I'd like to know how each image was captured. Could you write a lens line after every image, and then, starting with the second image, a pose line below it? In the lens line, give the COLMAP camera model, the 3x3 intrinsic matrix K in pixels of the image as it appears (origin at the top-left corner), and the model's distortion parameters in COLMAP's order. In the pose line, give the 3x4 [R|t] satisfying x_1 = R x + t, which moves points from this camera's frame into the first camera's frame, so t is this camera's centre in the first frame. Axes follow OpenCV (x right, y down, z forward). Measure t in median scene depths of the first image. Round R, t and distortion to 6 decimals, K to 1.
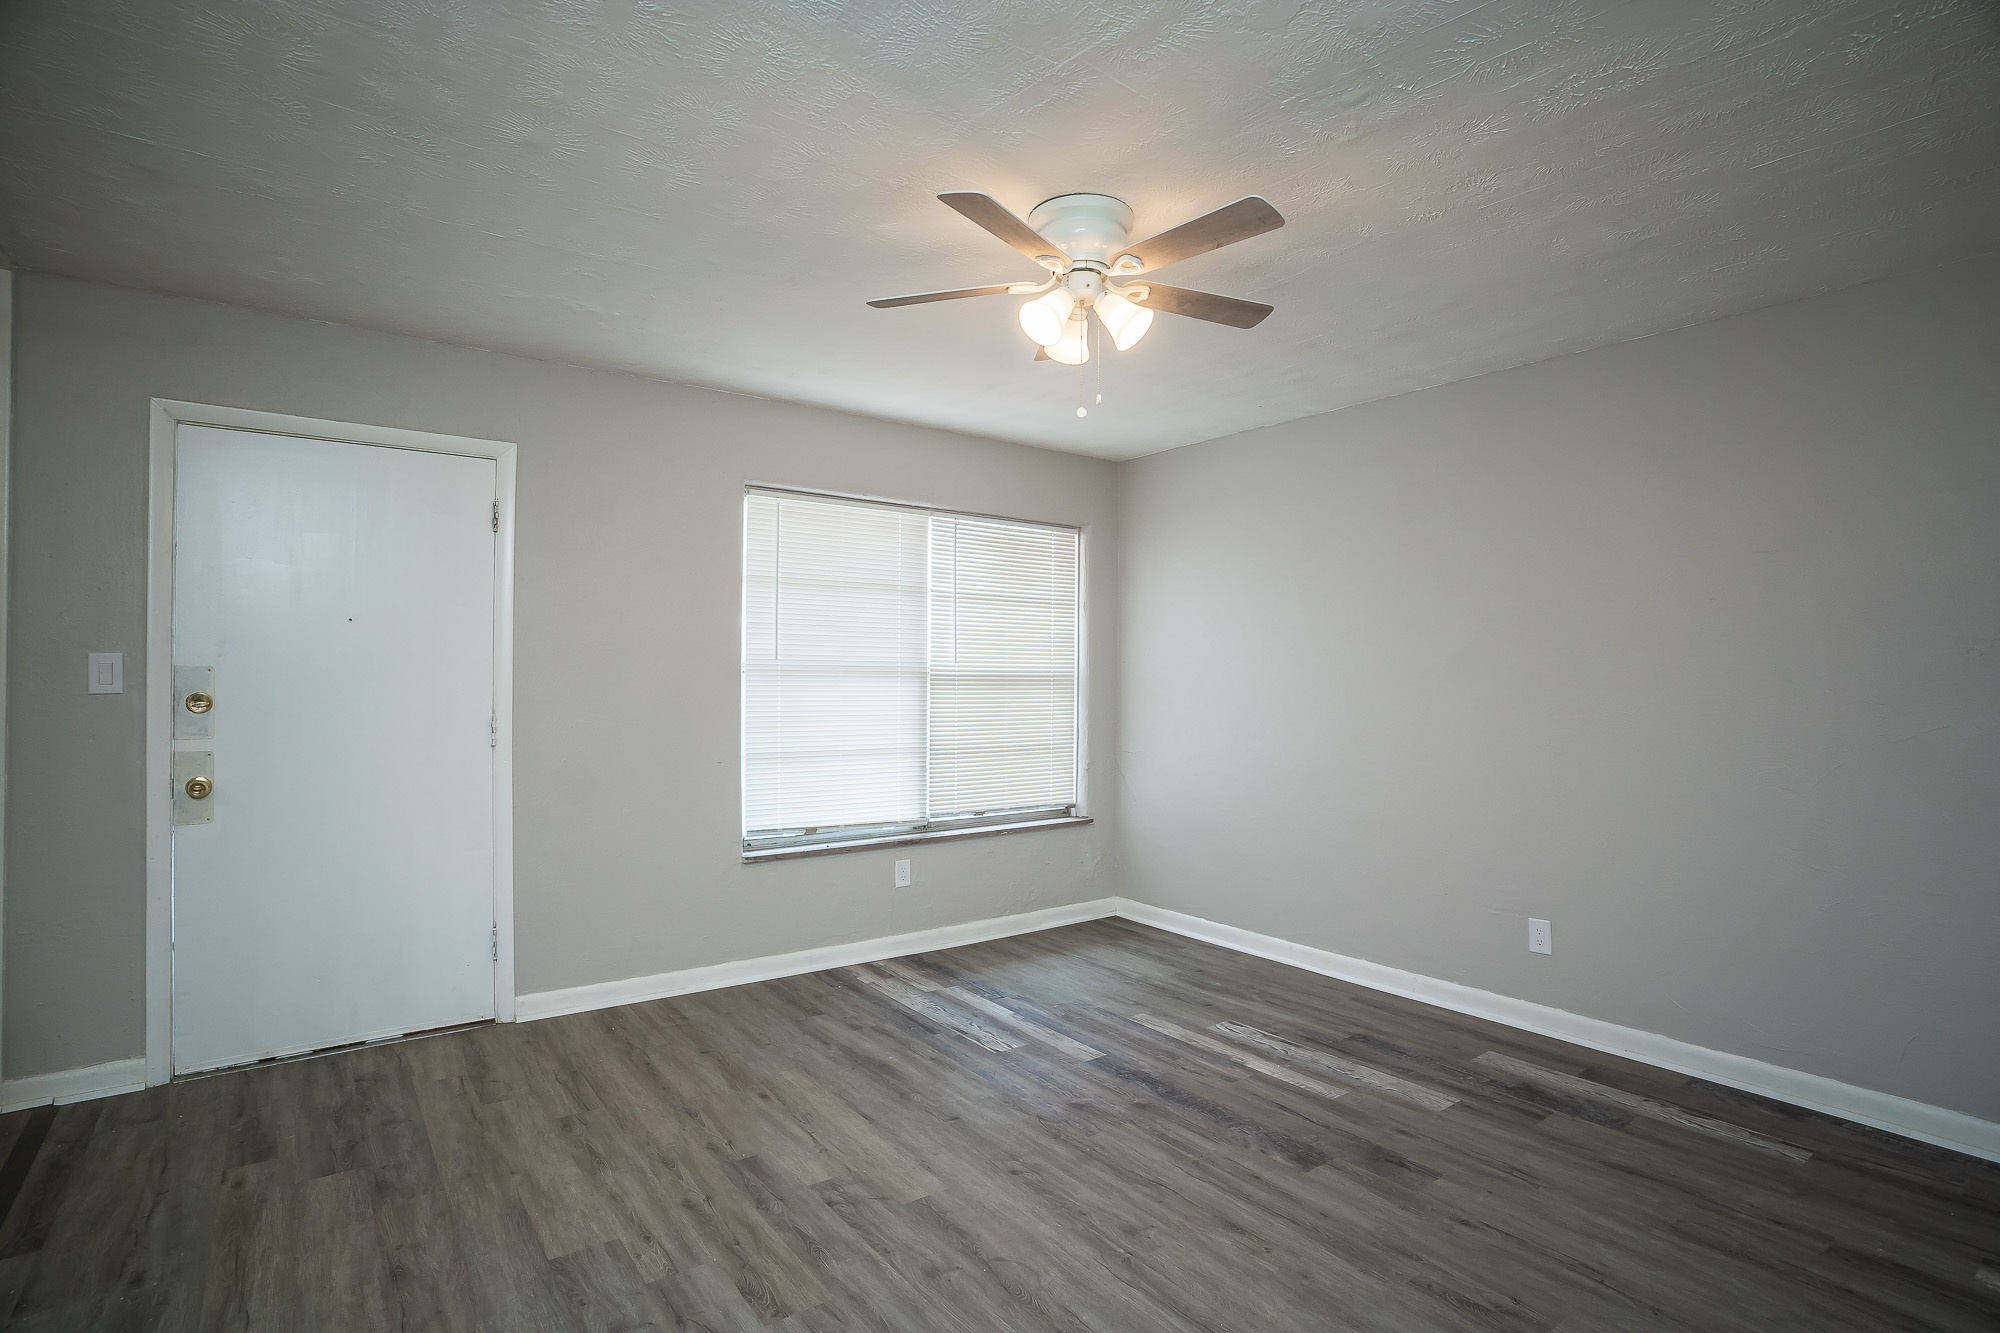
lens RADIAL K [[992.4, 0, 1000.0], [0, 992.4, 666.5], [0, 0, 1]] dist [-0.068675, 0.032822]
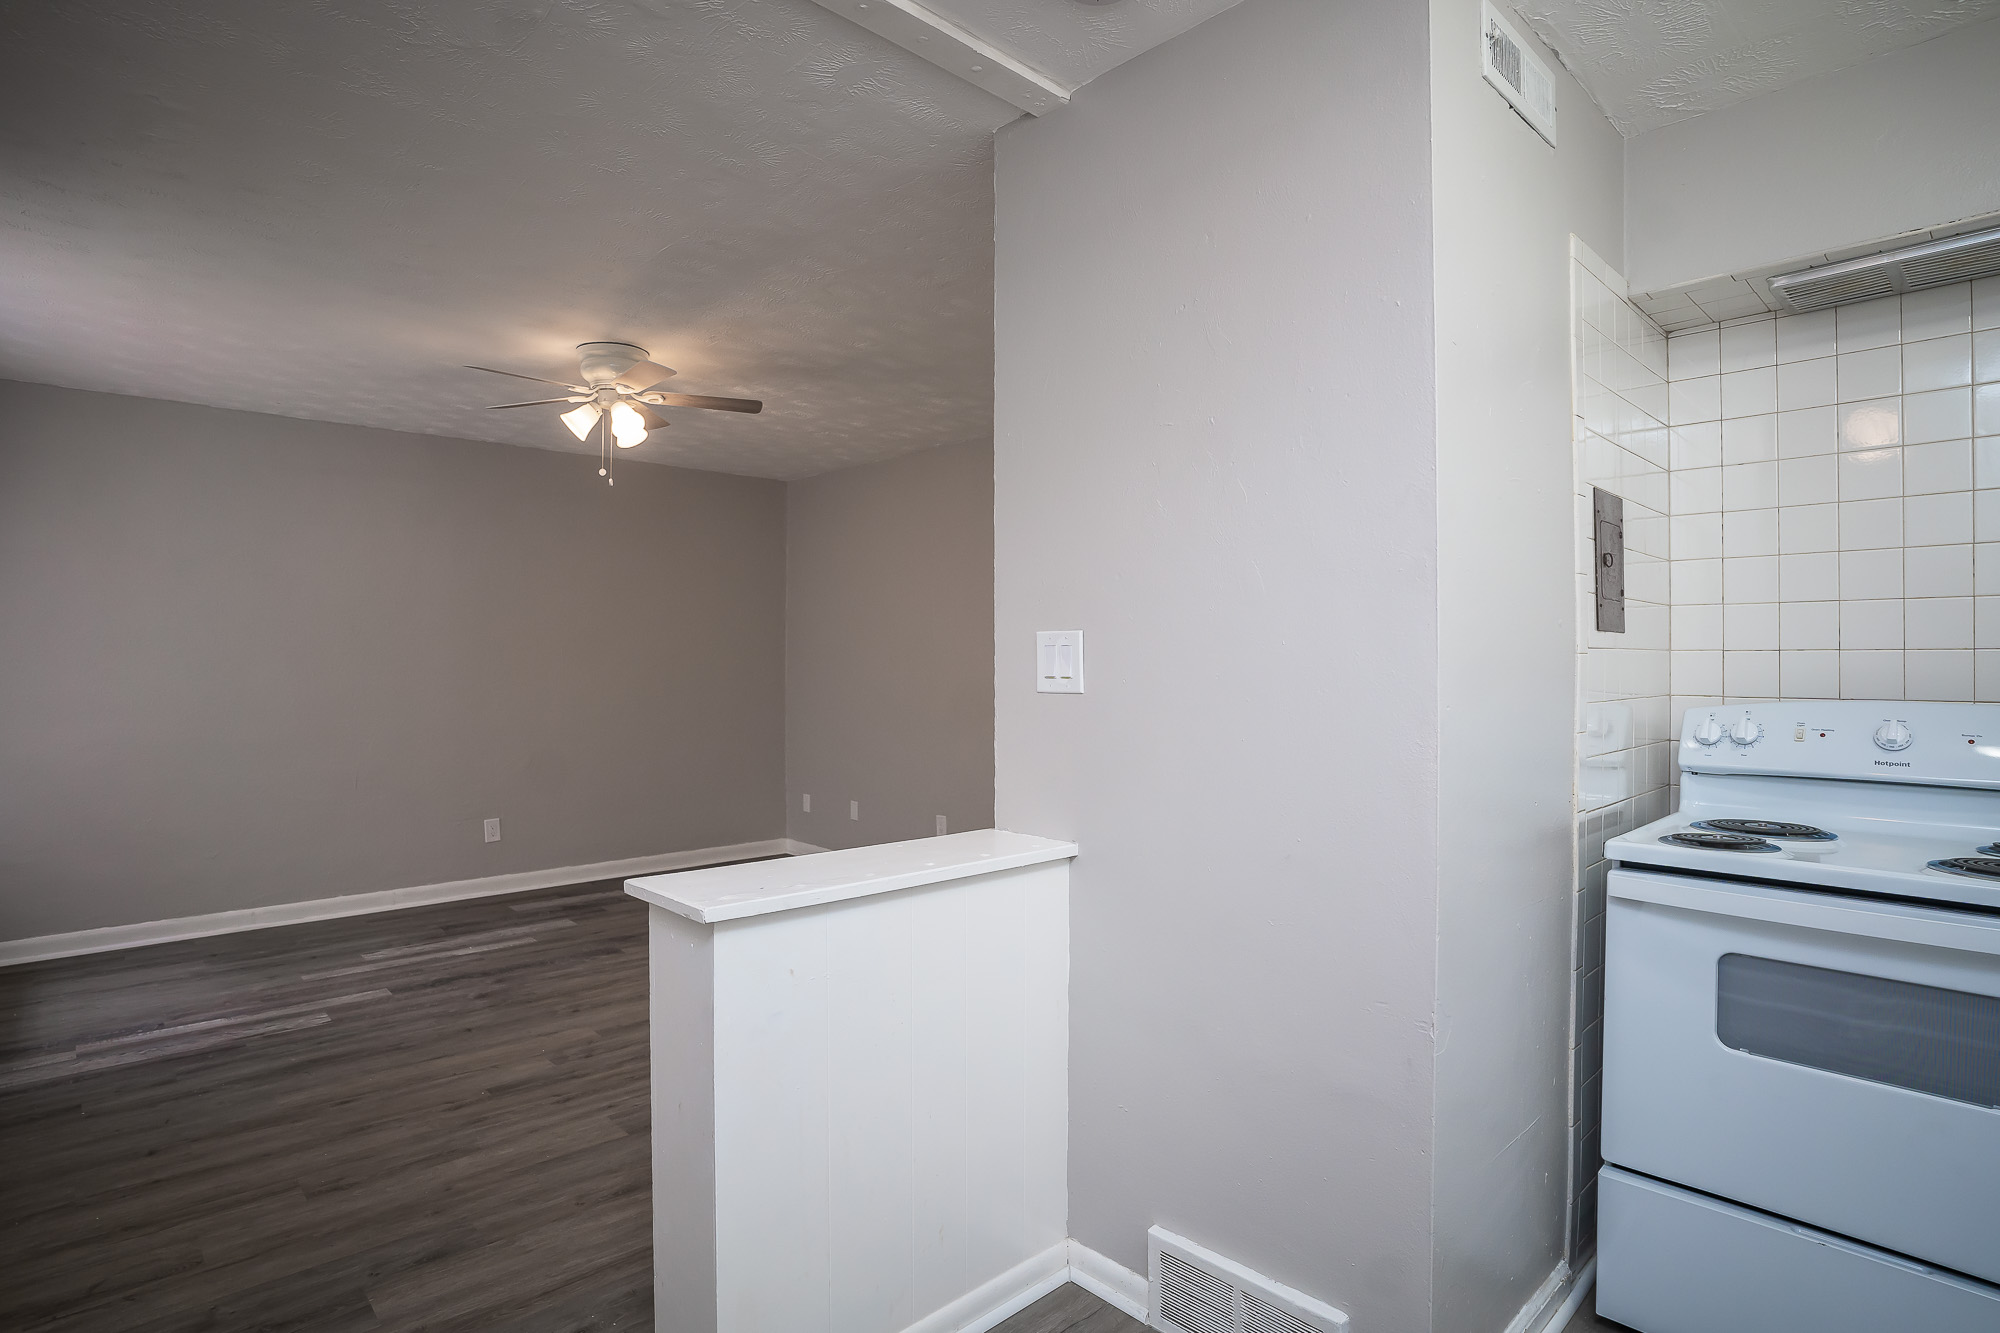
lens RADIAL K [[1000.4, 0, 1000.0], [0, 1000.4, 666.5], [0, 0, 1]] dist [-0.070058, 0.030321]
pose [[-0.130357, -0.006116, 0.991448, -1.098546], [-0.010138, 0.999937, 0.004835, 0.007688], [-0.991415, -0.009421, -0.130411, 0.439691]]
